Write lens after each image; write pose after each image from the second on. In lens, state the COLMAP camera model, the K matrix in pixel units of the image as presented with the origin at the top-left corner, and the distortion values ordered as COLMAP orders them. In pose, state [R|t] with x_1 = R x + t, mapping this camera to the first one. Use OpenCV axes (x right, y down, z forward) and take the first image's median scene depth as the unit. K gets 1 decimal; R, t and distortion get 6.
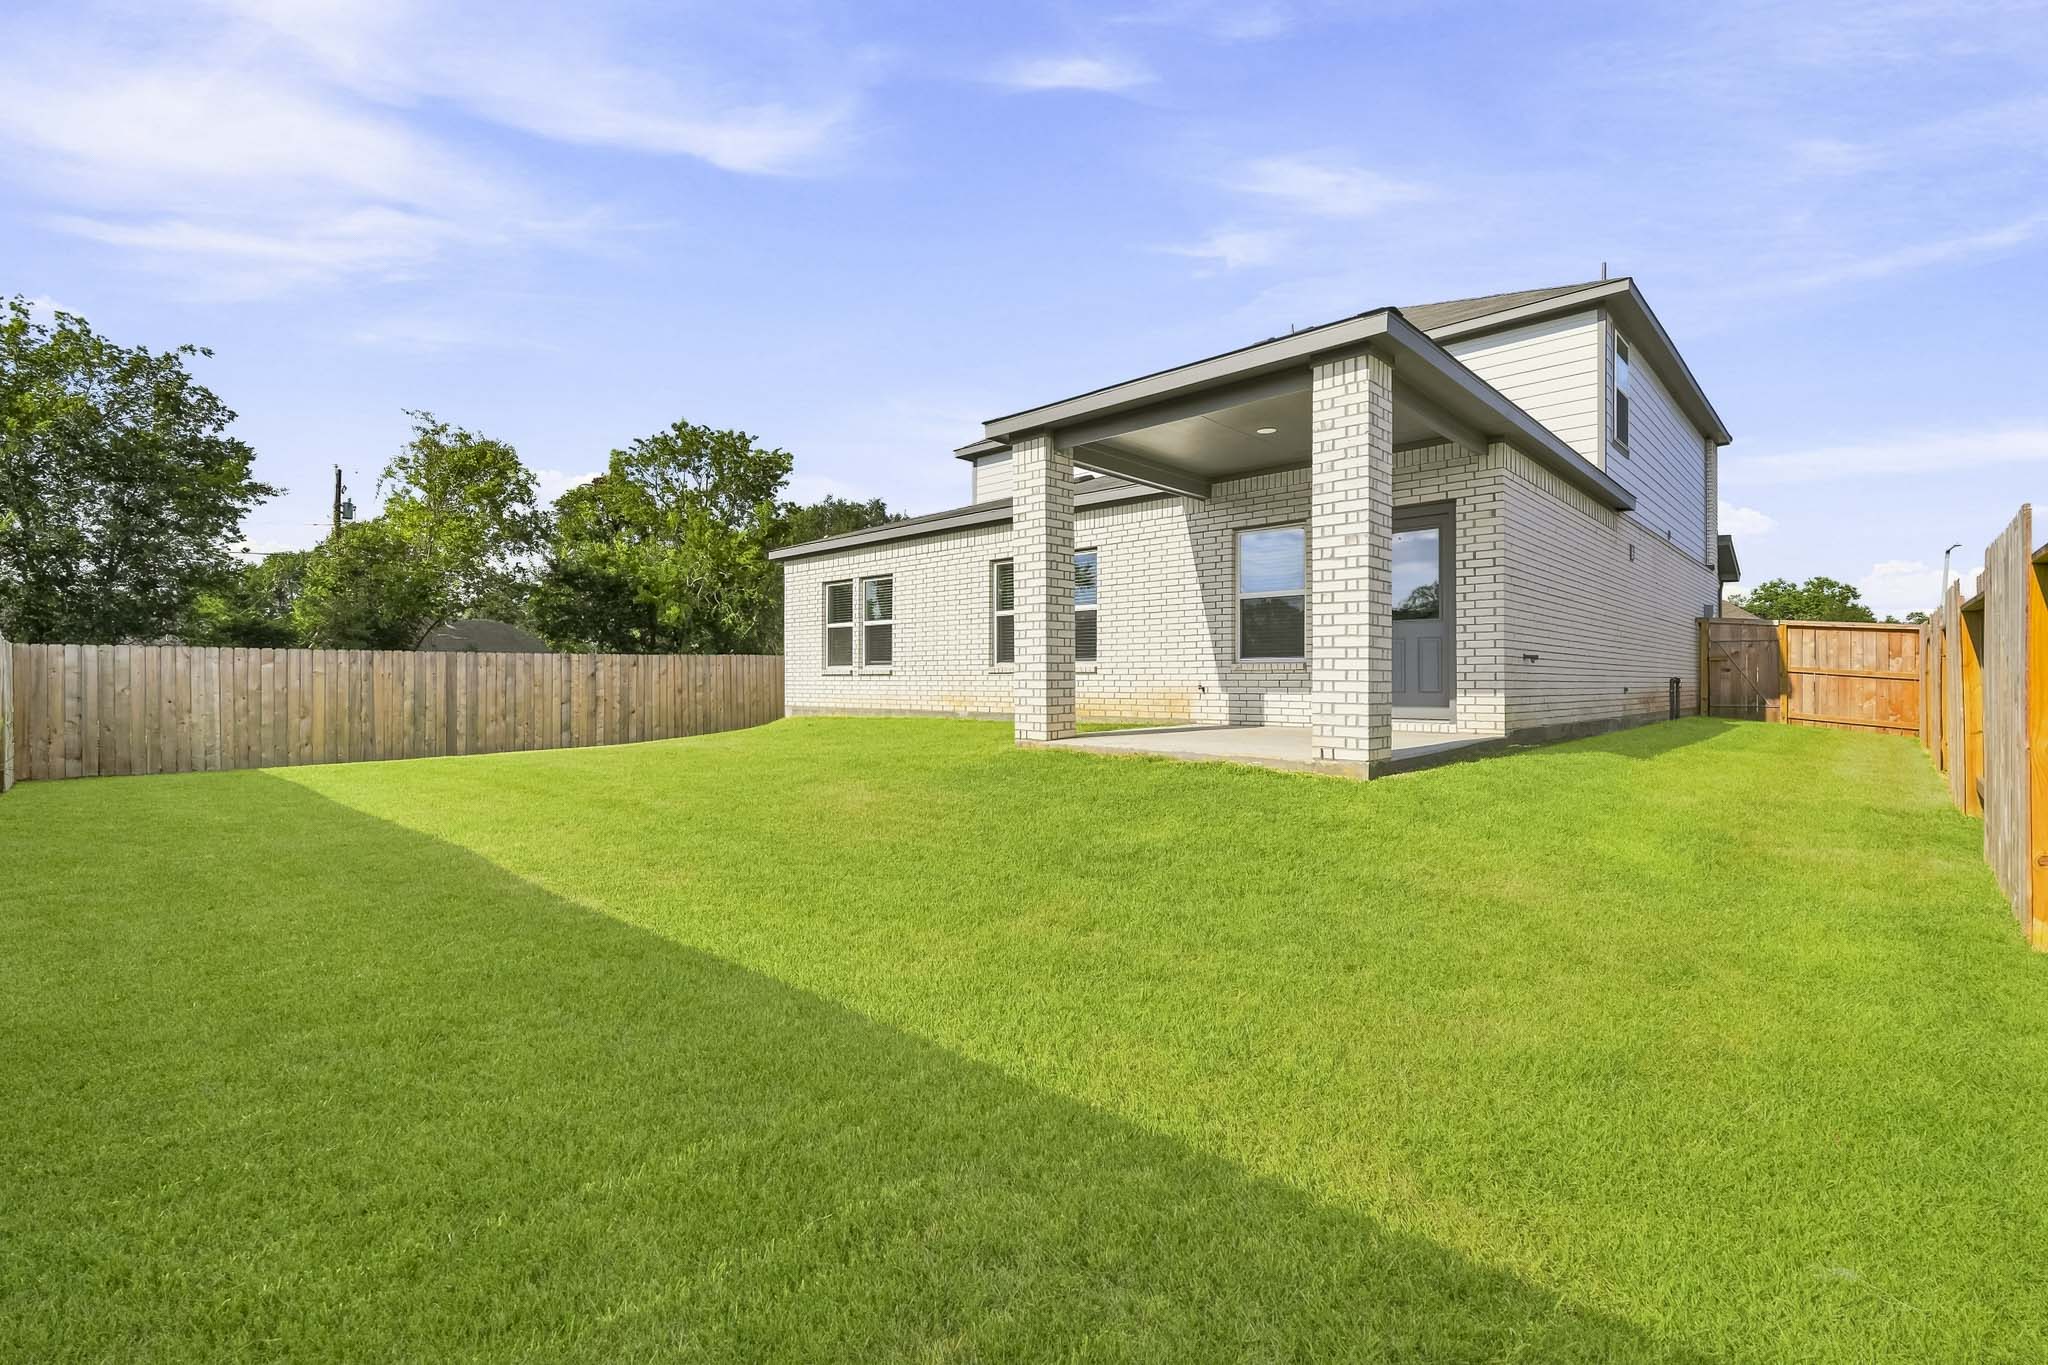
lens RADIAL K [[955.8, 0, 1024.0], [0, 955.8, 682.5], [0, 0, 1]] dist [0.003525, 0.000958]
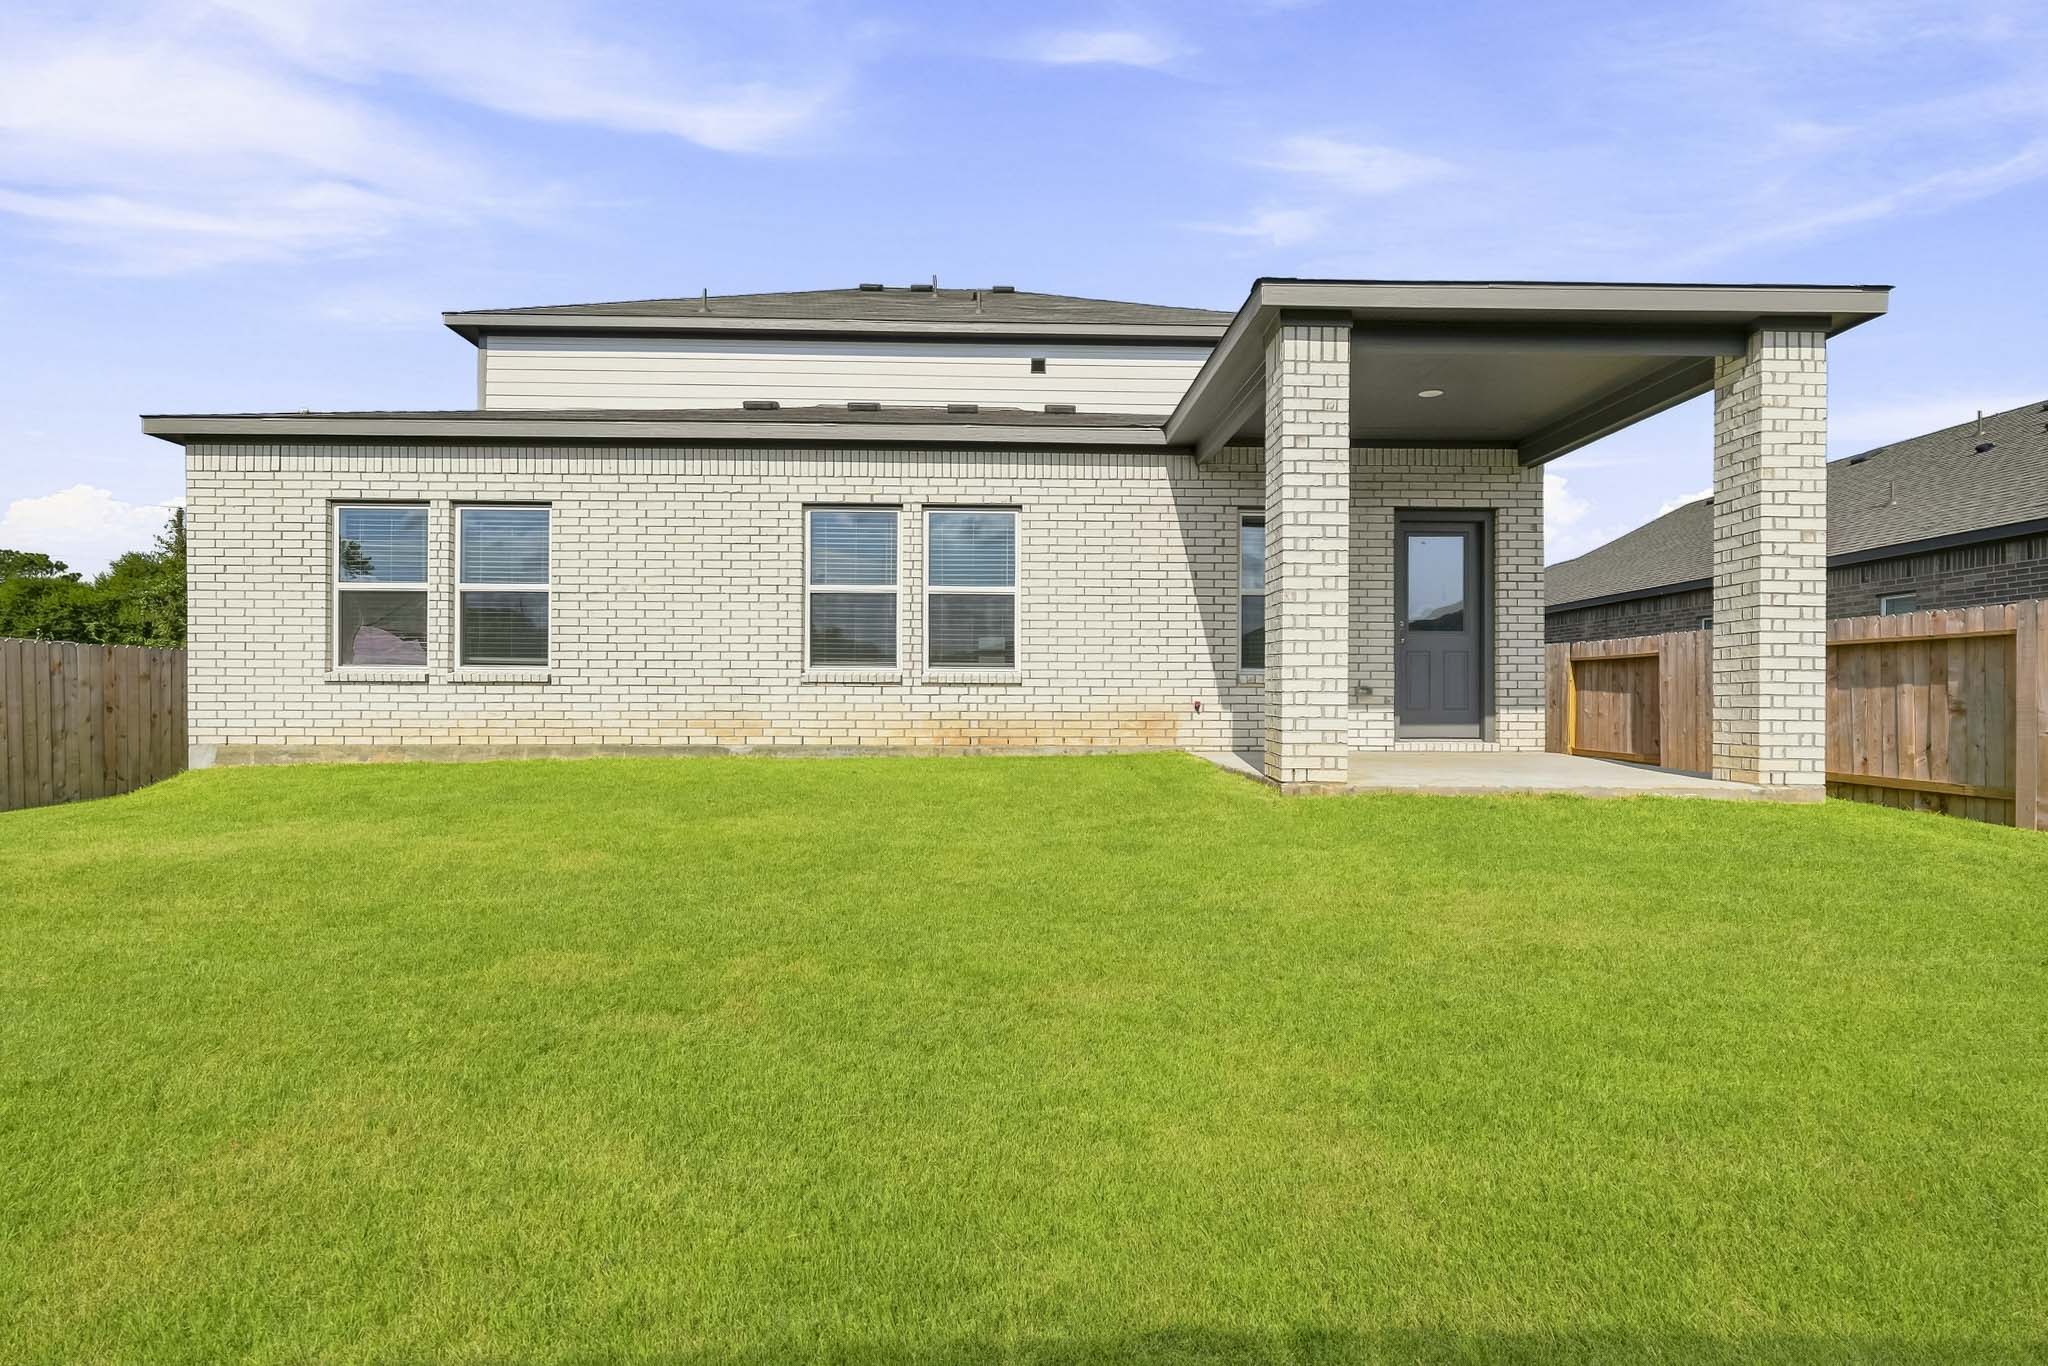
lens RADIAL K [[1005.8, 0, 1026.6], [0, 1005.8, 698.7], [0, 0, 1]] dist [-0.000484, 0.000254]
pose [[0.685440, 0.002754, 0.728124, -0.374004], [-0.000815, 0.999995, -0.003015, 0.002052], [-0.728129, 0.001473, 0.685439, 0.399001]]
